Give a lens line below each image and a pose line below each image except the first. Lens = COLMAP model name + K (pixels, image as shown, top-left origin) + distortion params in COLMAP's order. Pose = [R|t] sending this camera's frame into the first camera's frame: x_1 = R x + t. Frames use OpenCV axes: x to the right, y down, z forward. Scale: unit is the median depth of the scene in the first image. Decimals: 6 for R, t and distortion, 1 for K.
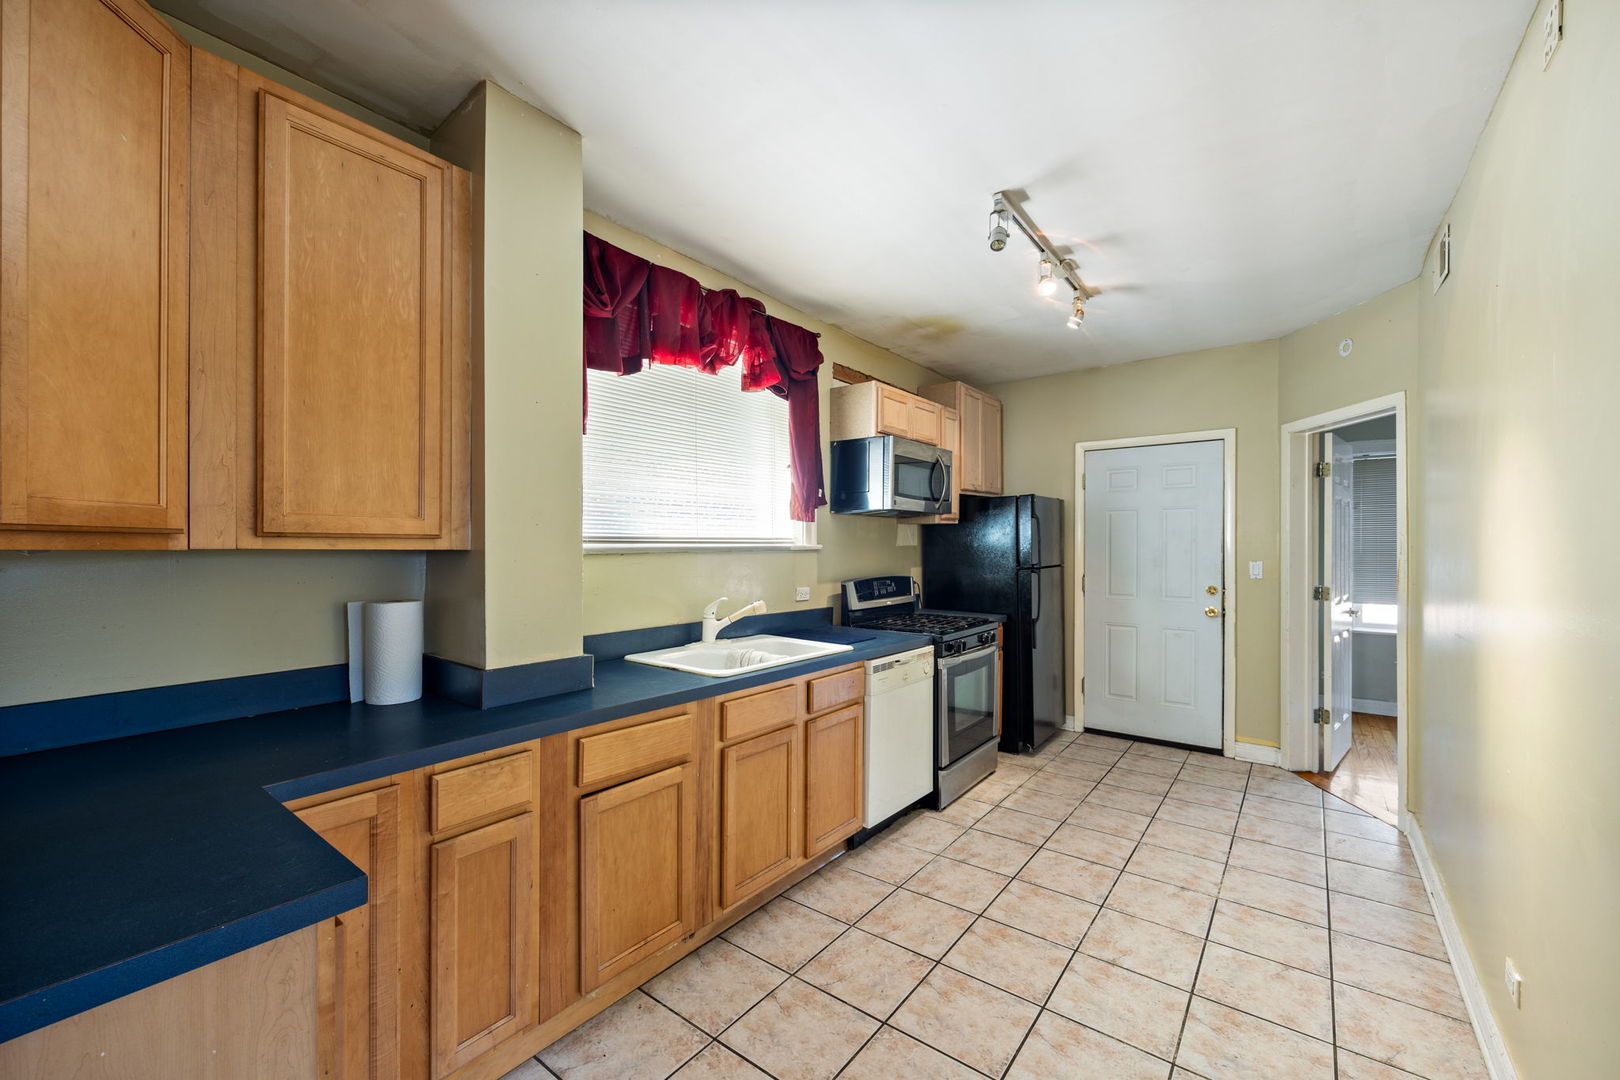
lens RADIAL K [[627.8, 0, 811.6], [0, 627.8, 544.0], [0, 0, 1]] dist [-0.000239, 0.000078]
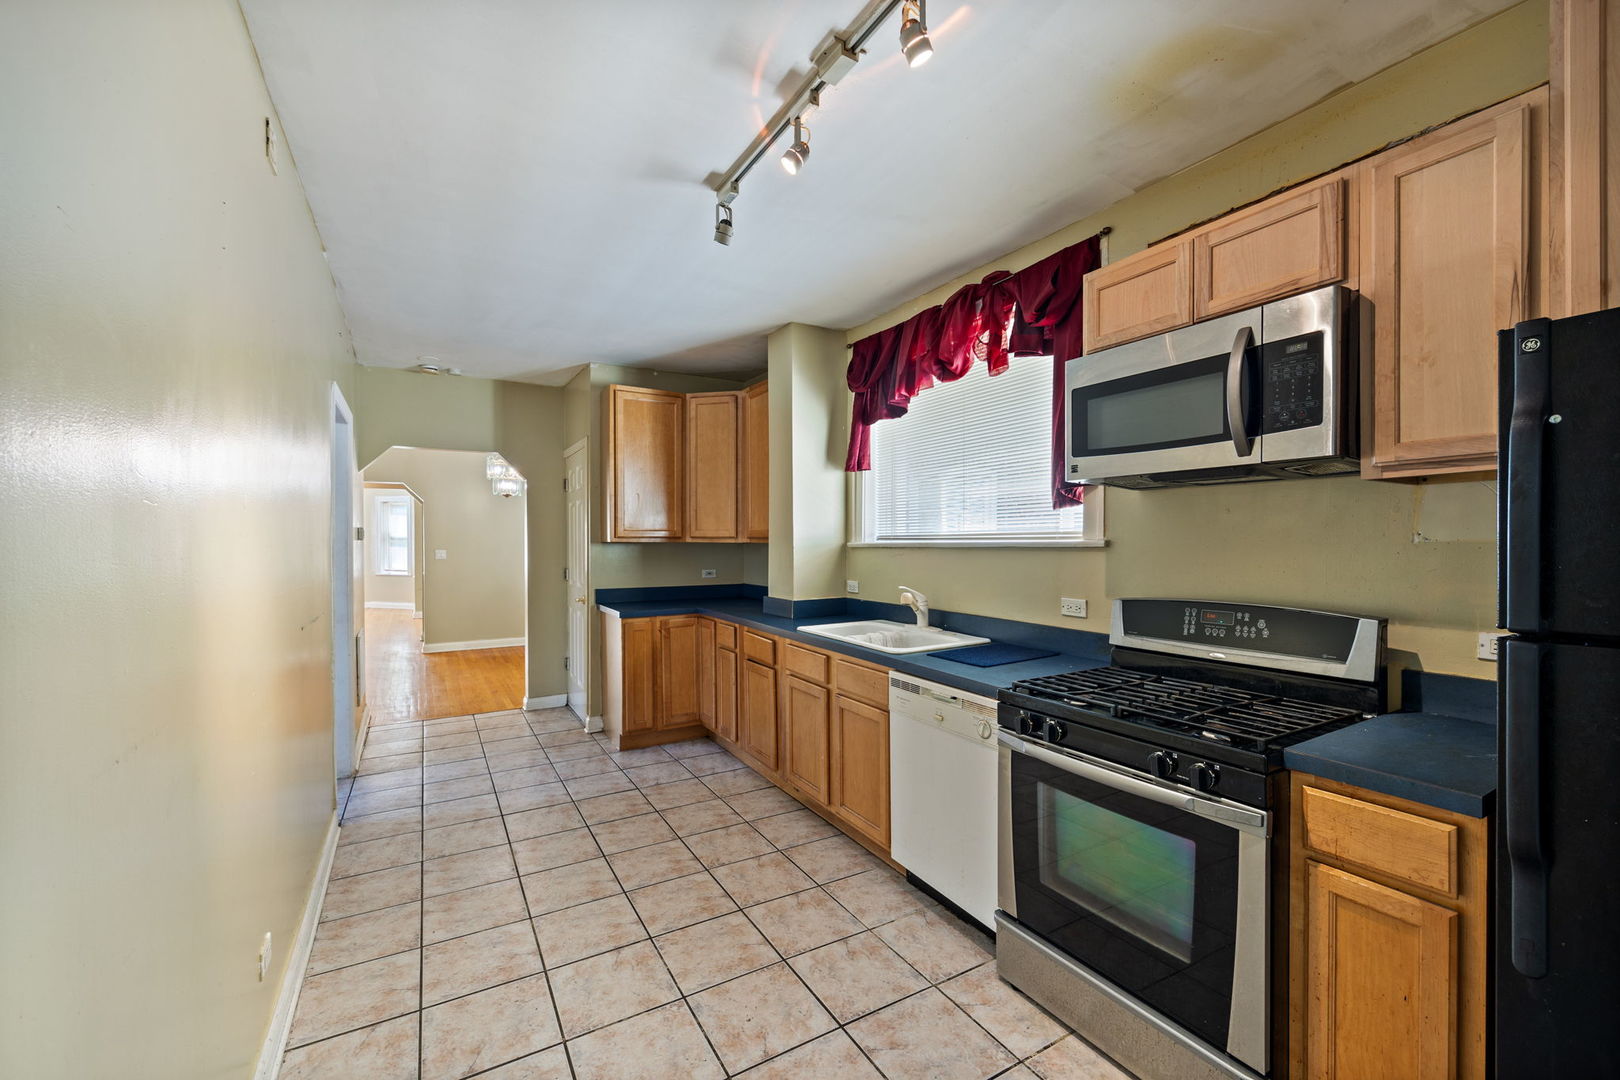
lens RADIAL K [[639.2, 0, 817.4], [0, 639.2, 543.1], [0, 0, 1]] dist [-0.000204, 0.000123]
pose [[-0.342690, 0.001028, -0.939448, 0.994814], [-0.000082, 0.999999, 0.001124, 0.005321], [0.939449, 0.000462, -0.342689, 1.230001]]
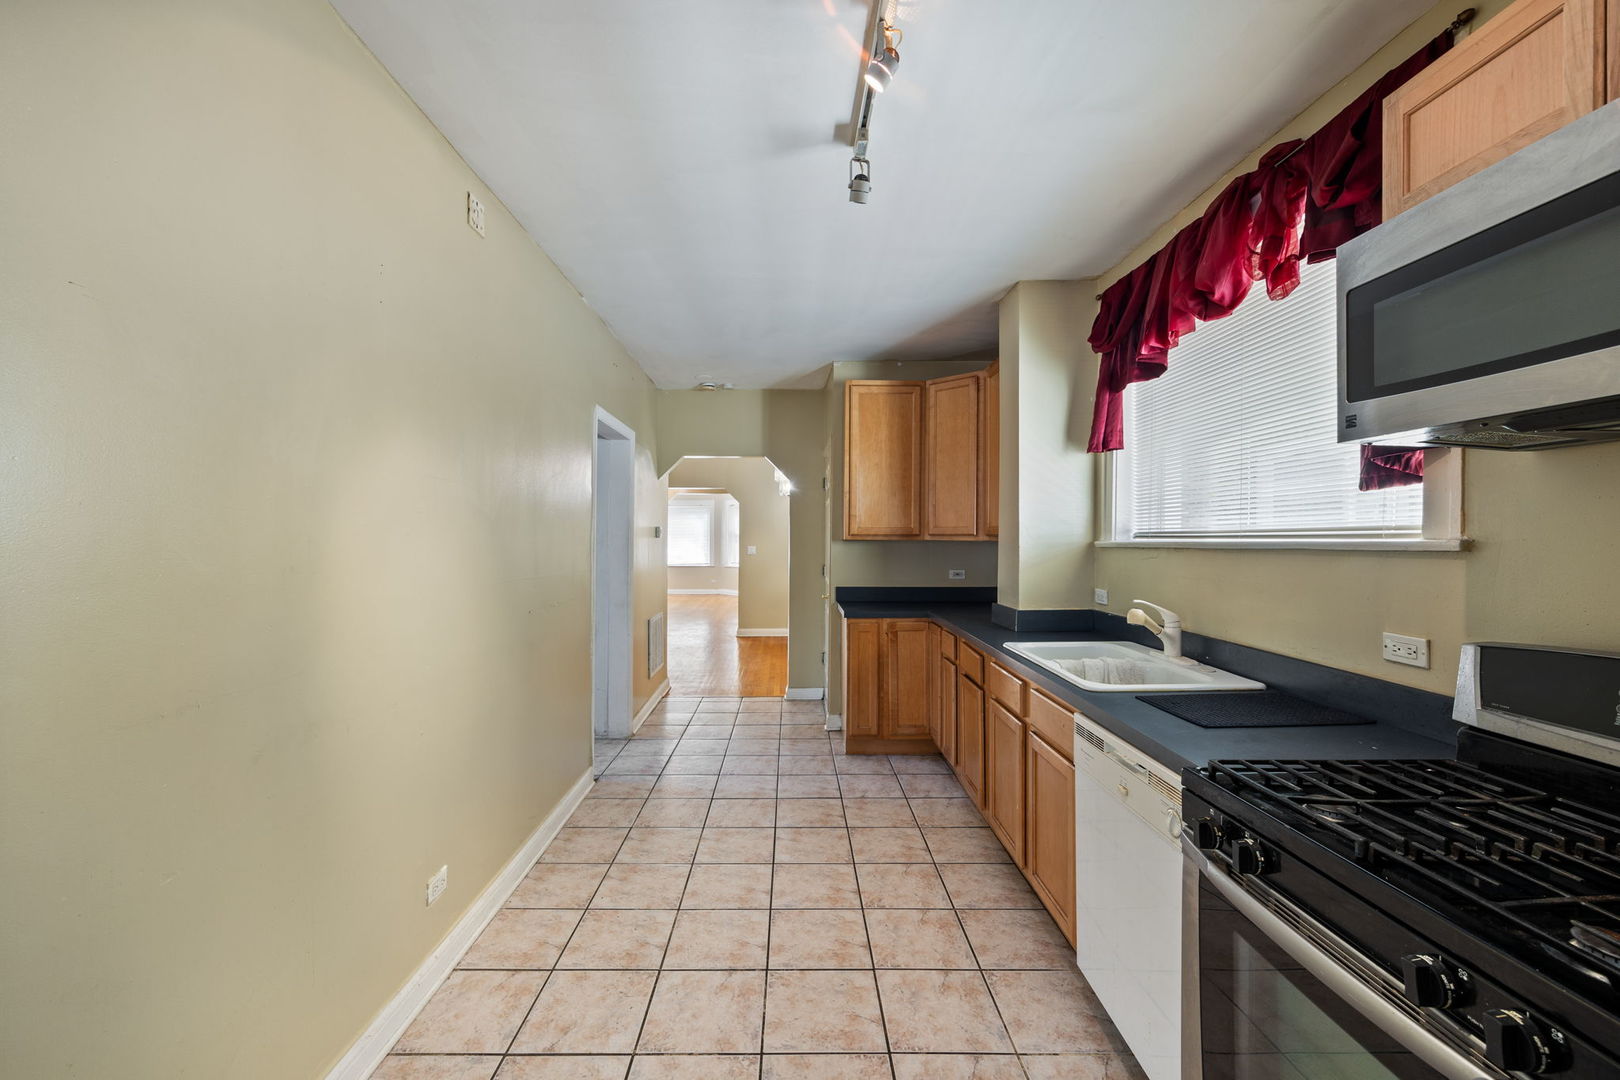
lens RADIAL K [[646.6, 0, 812.5], [0, 646.6, 533.8], [0, 0, 1]] dist [-0.001749, 0.000029]
pose [[-0.765512, -0.006880, -0.643385, 0.761201], [-0.002398, 0.999966, -0.007841, 0.002433], [0.643417, -0.004460, -0.765503, 1.366282]]
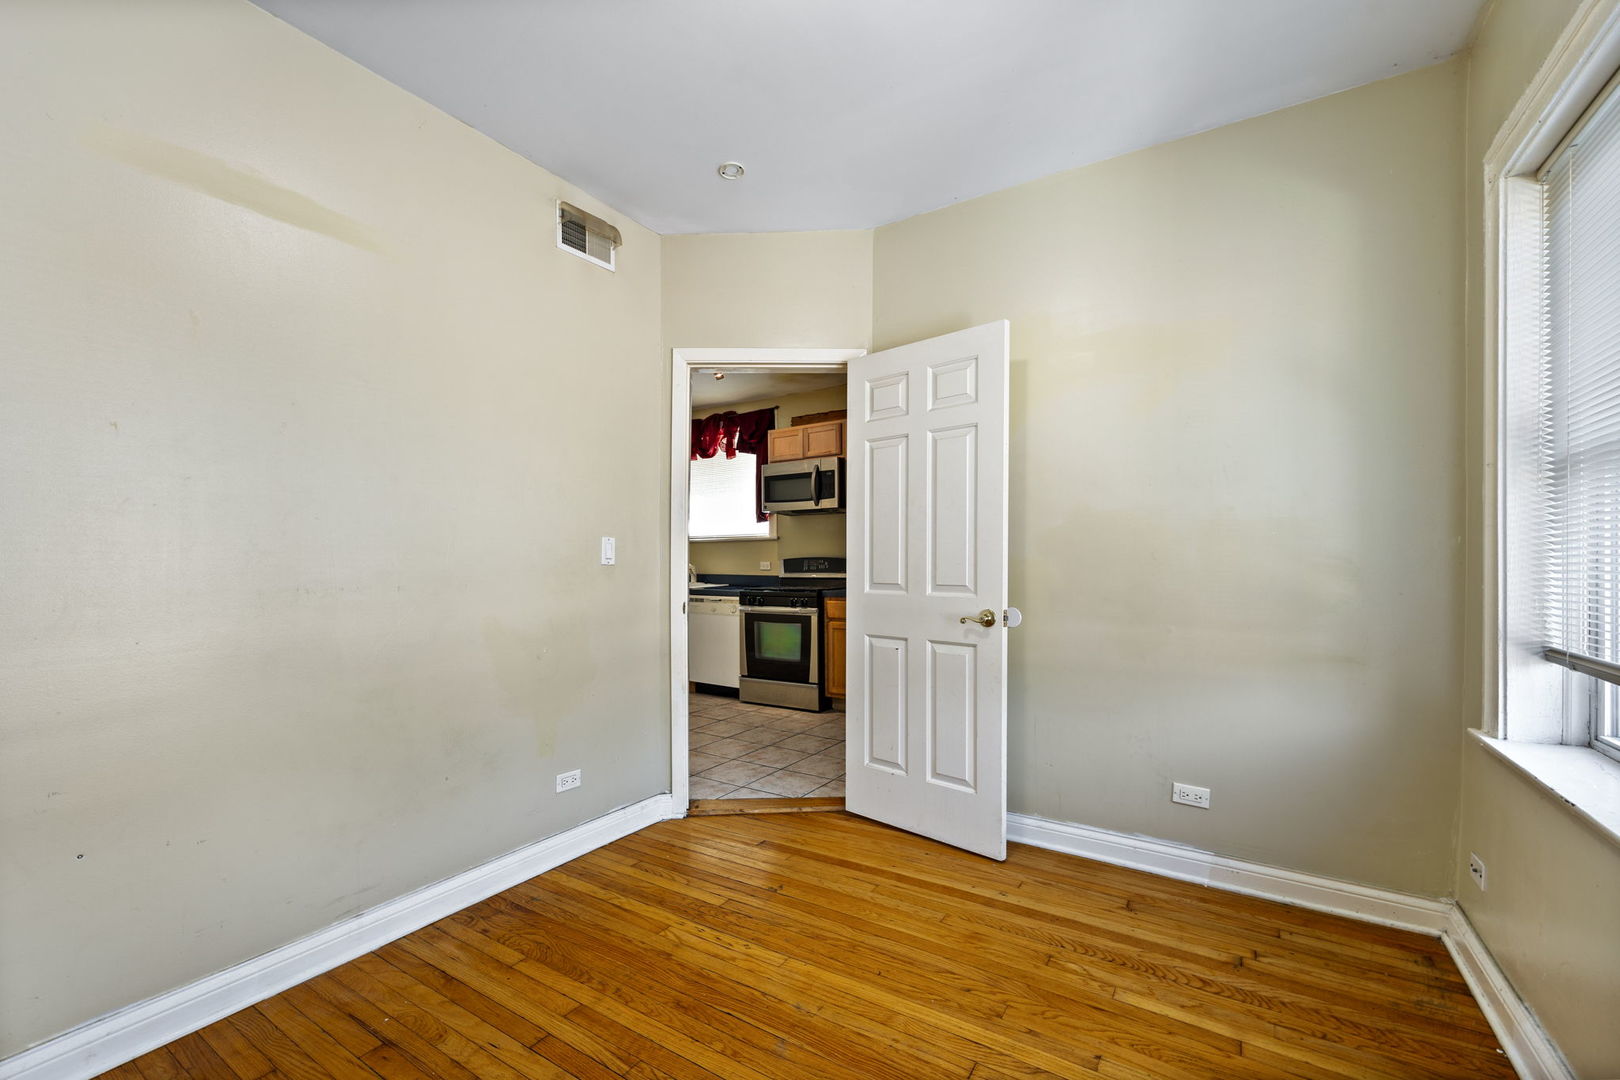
lens RADIAL K [[646.6, 0, 812.5], [0, 646.6, 533.8], [0, 0, 1]] dist [-0.001749, 0.000029]
pose [[0.107740, -0.038180, -0.993446, 2.179532], [0.012152, 0.999238, -0.037085, 0.075394], [0.994105, -0.008077, 0.108122, 1.184277]]
